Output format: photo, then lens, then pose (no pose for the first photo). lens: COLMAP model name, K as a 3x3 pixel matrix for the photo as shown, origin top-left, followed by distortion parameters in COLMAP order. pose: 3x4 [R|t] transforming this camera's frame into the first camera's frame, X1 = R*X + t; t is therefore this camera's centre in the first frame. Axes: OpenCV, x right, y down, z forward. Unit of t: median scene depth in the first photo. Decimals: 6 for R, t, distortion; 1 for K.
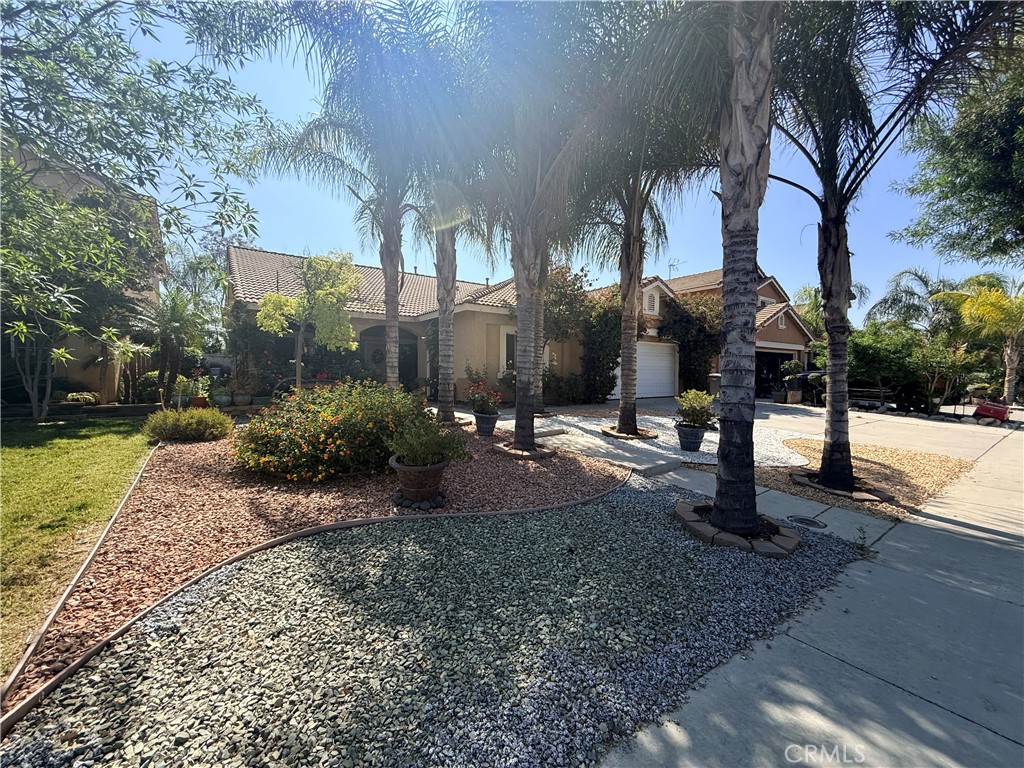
lens RADIAL K [[408.3, 0, 507.2], [0, 408.3, 384.3], [0, 0, 1]] dist [-0.001203, 0.000084]
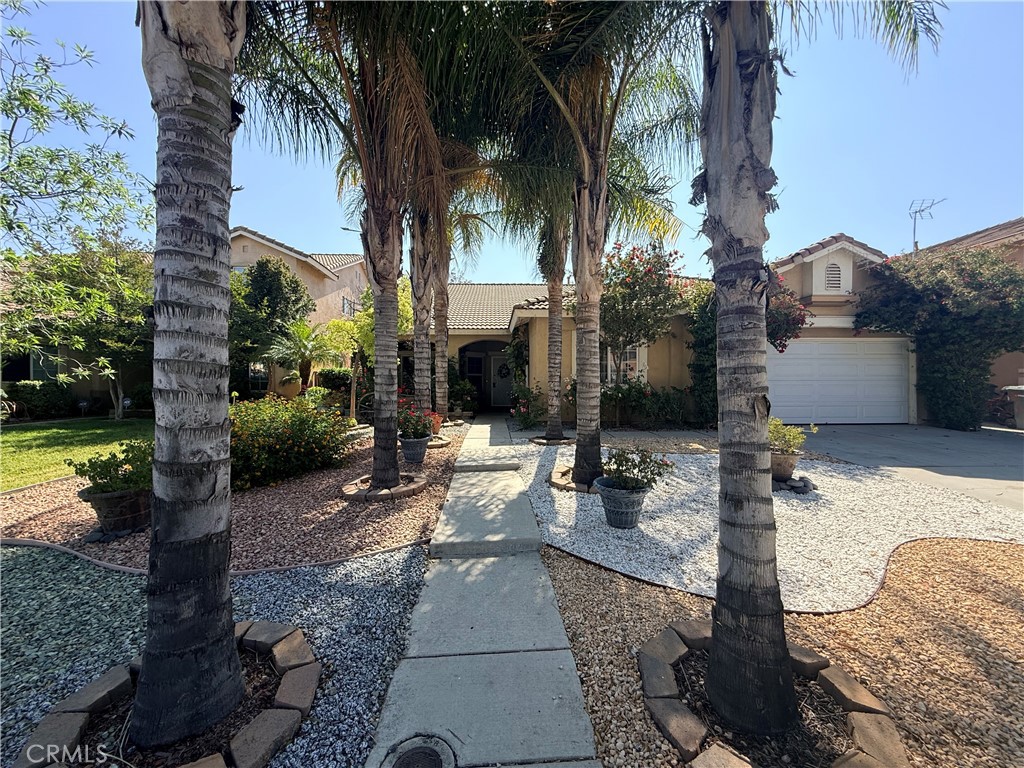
lens RADIAL K [[408.3, 0, 512.1], [0, 408.3, 382.7], [0, 0, 1]] dist [-0.001203, 0.000084]
pose [[0.834855, -0.010065, -0.550378, 0.285557], [-0.010357, 0.999369, -0.033986, -0.005901], [0.550373, 0.034074, 0.834223, 0.192150]]
